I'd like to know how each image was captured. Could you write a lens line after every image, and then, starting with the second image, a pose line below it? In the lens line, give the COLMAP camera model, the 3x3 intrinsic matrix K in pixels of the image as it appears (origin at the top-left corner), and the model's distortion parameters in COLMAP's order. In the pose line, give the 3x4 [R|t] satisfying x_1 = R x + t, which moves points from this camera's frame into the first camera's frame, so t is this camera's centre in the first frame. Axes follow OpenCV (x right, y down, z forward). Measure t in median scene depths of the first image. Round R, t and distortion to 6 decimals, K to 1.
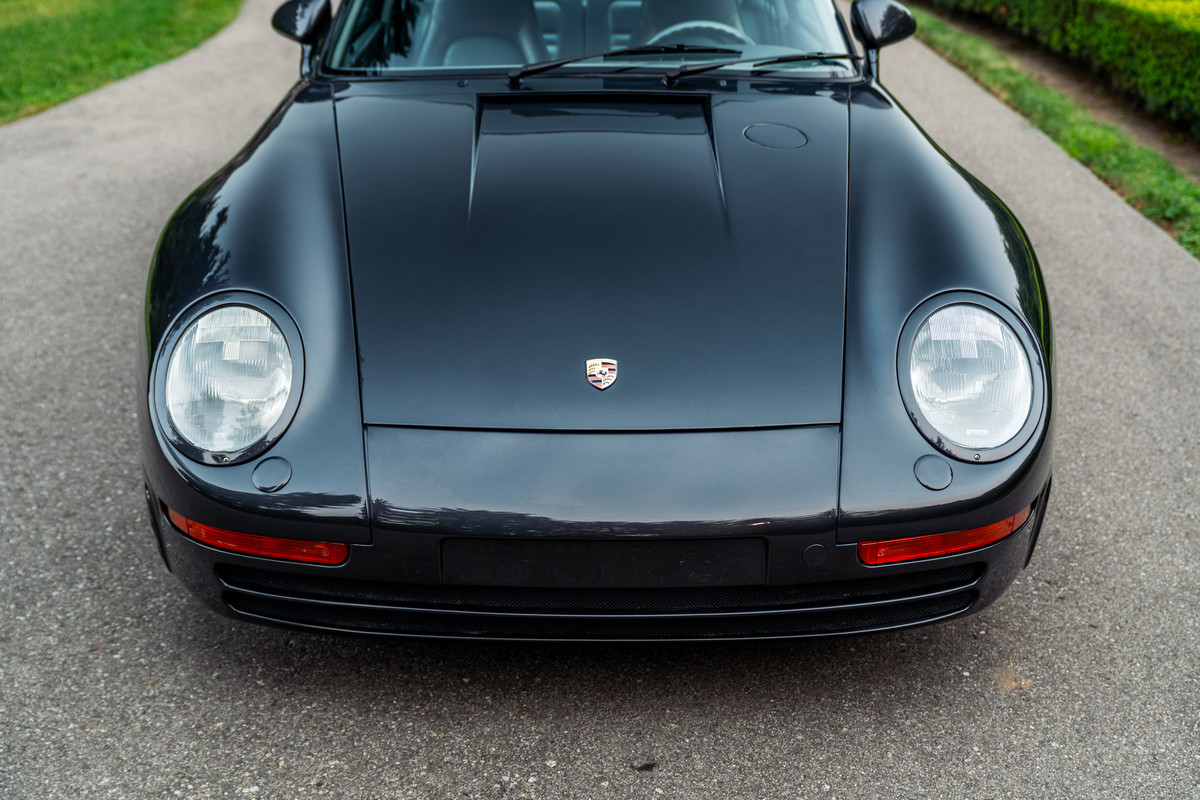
lens RADIAL K [[1439.4, 0, 600.0], [0, 1439.4, 400.0], [0, 0, 1]] dist [-0.003467, 0.025685]
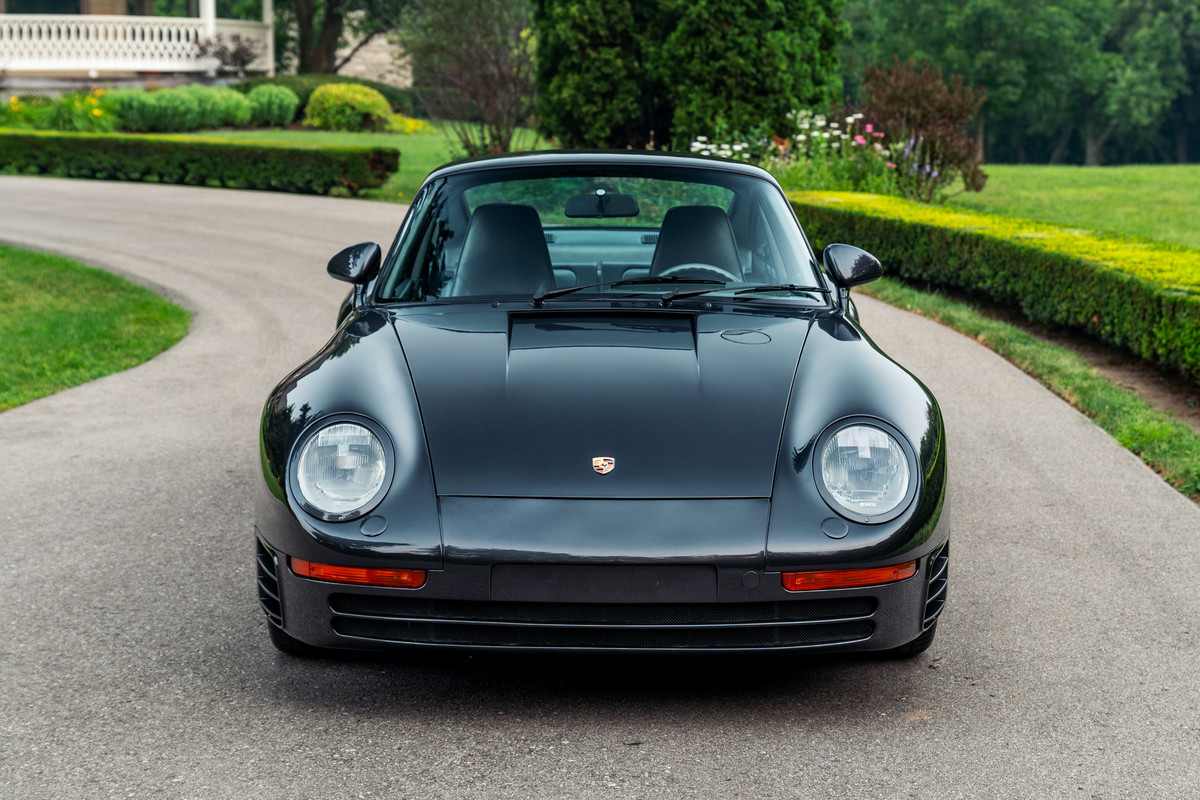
lens RADIAL K [[1890.8, 0, 600.0], [0, 1890.8, 400.0], [0, 0, 1]] dist [-0.014537, -0.033211]
pose [[0.999906, 0.000953, -0.013694, 0.013384], [-0.004074, 0.973235, -0.229777, 0.198602], [0.013109, 0.229812, 0.973147, -0.474692]]
